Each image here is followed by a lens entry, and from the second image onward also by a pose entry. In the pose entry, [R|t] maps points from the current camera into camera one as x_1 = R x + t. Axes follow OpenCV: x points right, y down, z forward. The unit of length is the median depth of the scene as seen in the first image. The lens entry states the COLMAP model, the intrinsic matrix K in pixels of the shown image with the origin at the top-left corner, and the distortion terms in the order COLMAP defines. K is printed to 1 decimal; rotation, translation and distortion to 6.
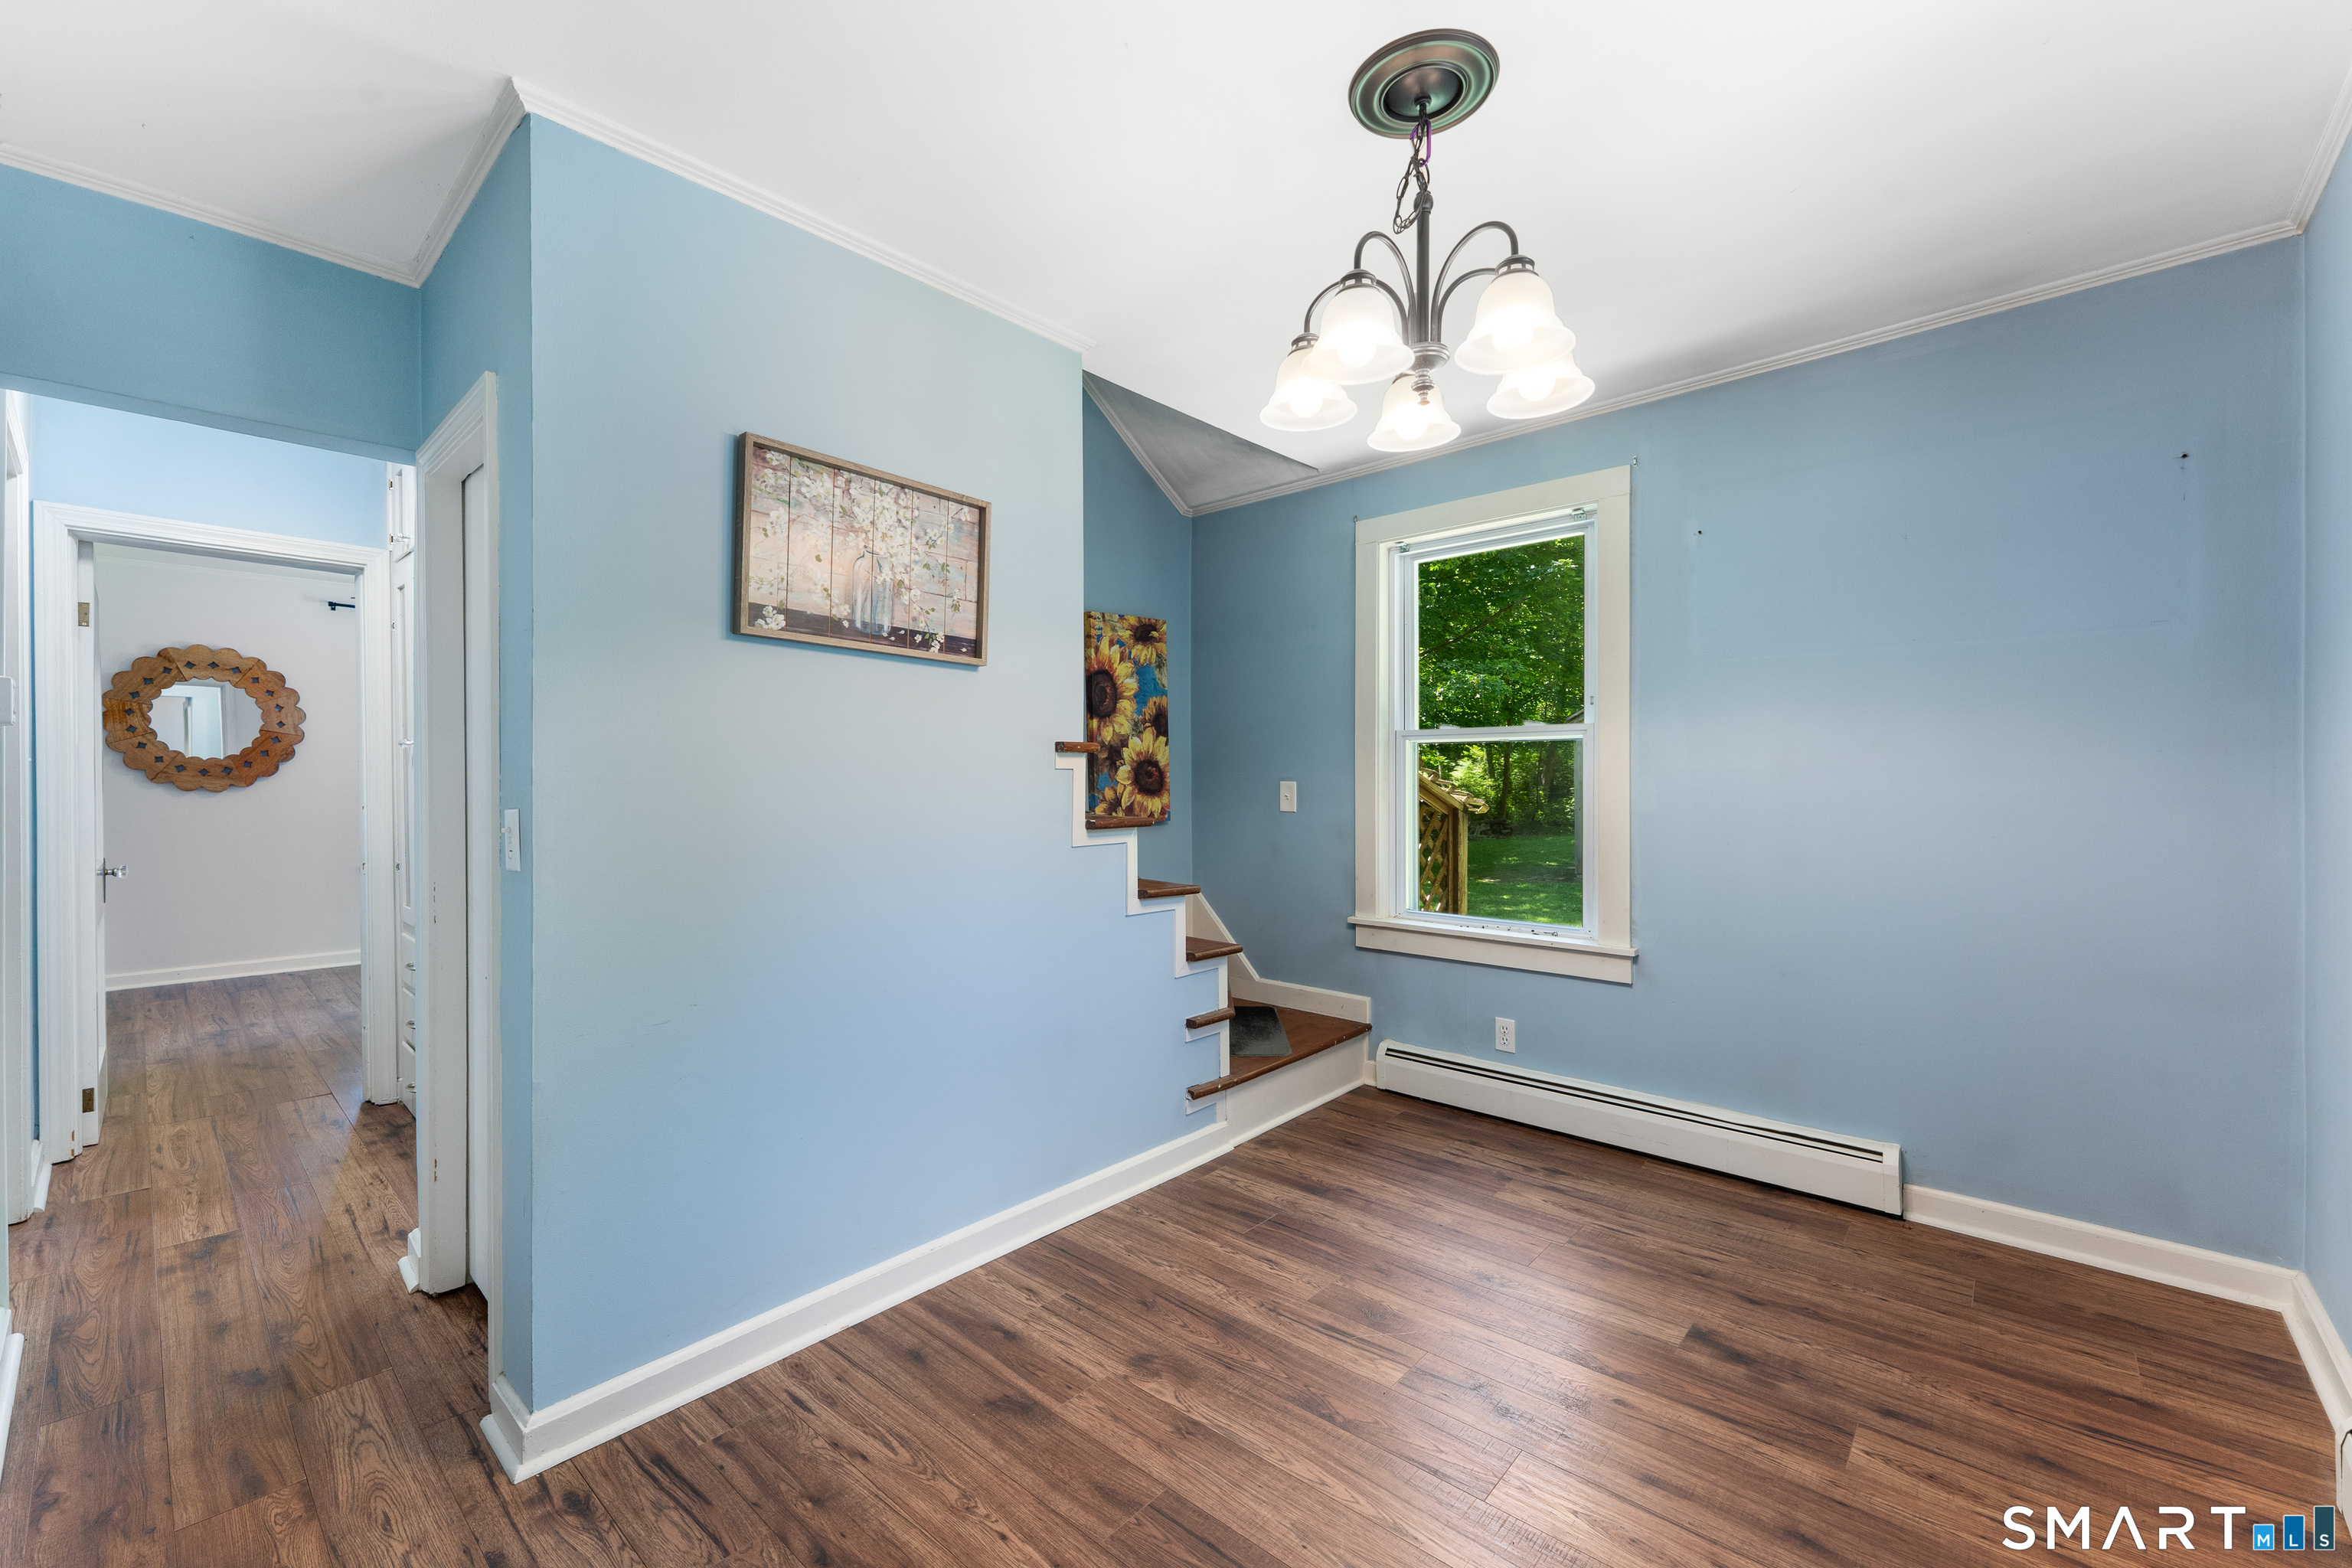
lens RADIAL K [[952.5, 0, 1171.0], [0, 952.5, 779.5], [0, 0, 1]] dist [0.002159, -0.000078]
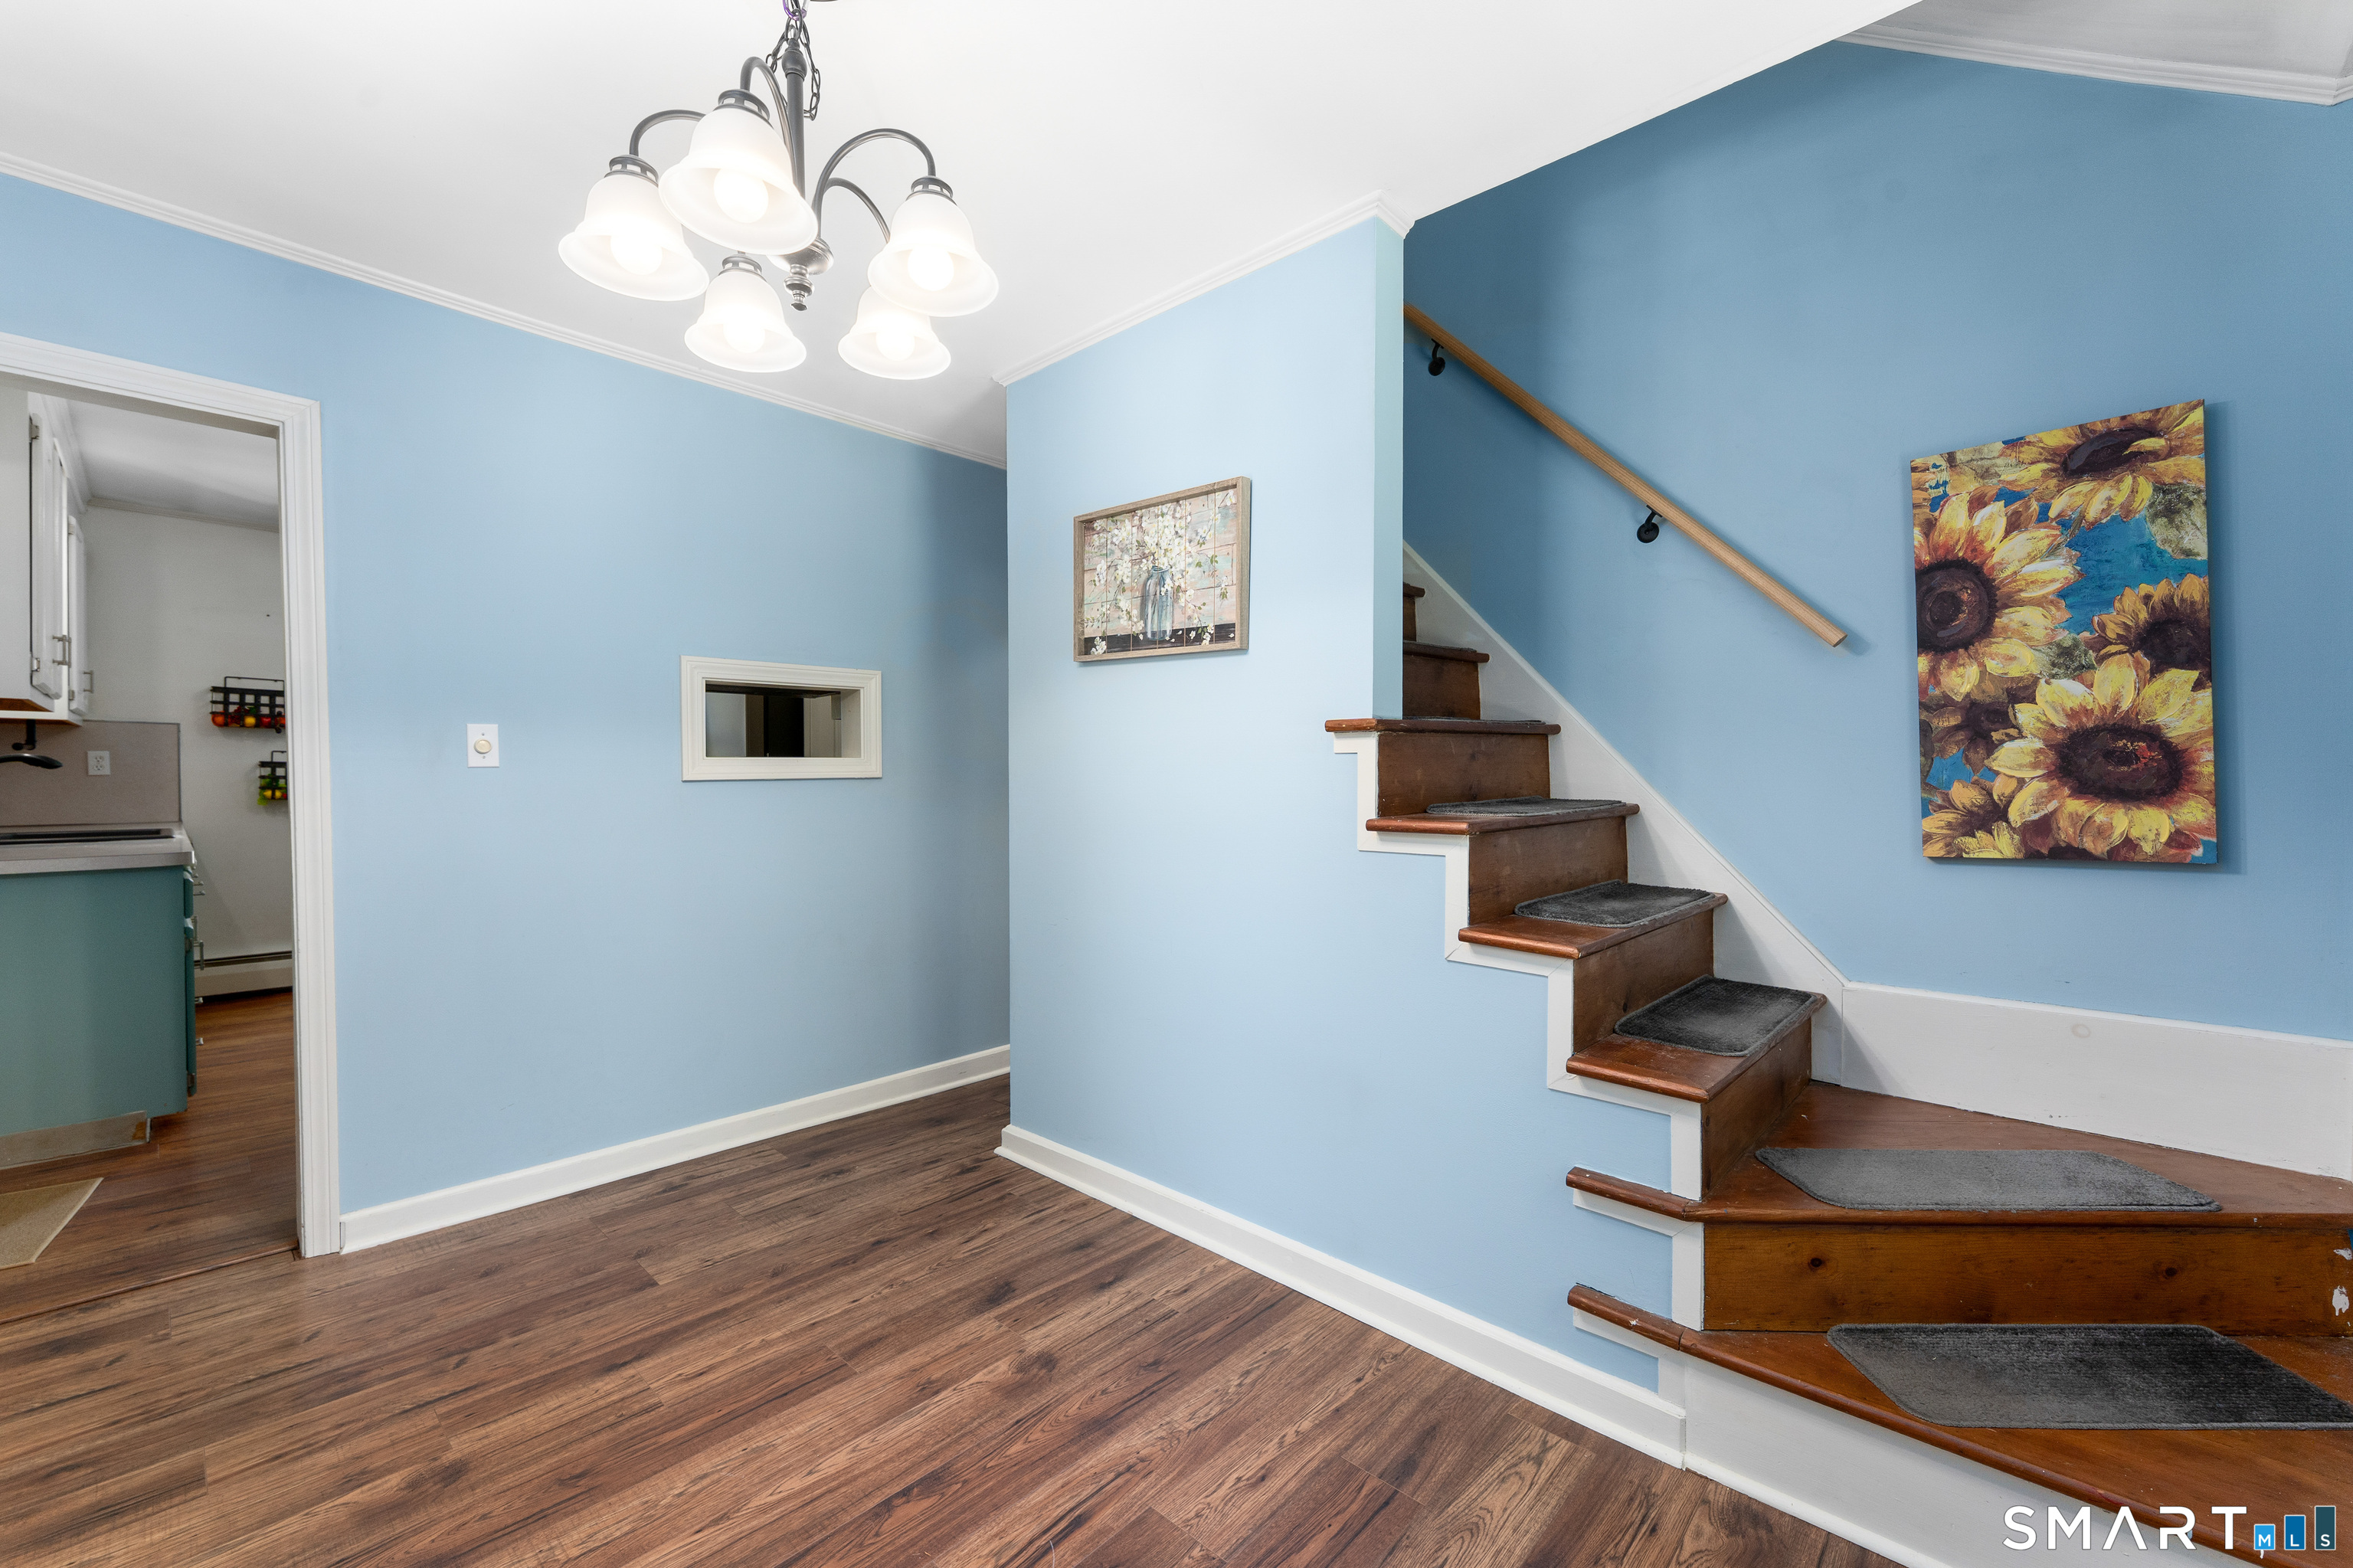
lens RADIAL K [[952.9, 0, 1171.7], [0, 952.9, 784.4], [0, 0, 1]] dist [0.002159, -0.000078]
pose [[-0.020502, 0.016828, -0.999648, 0.794106], [-0.002193, 0.999855, 0.016876, 0.002320], [0.999787, 0.002538, -0.020462, 0.977454]]
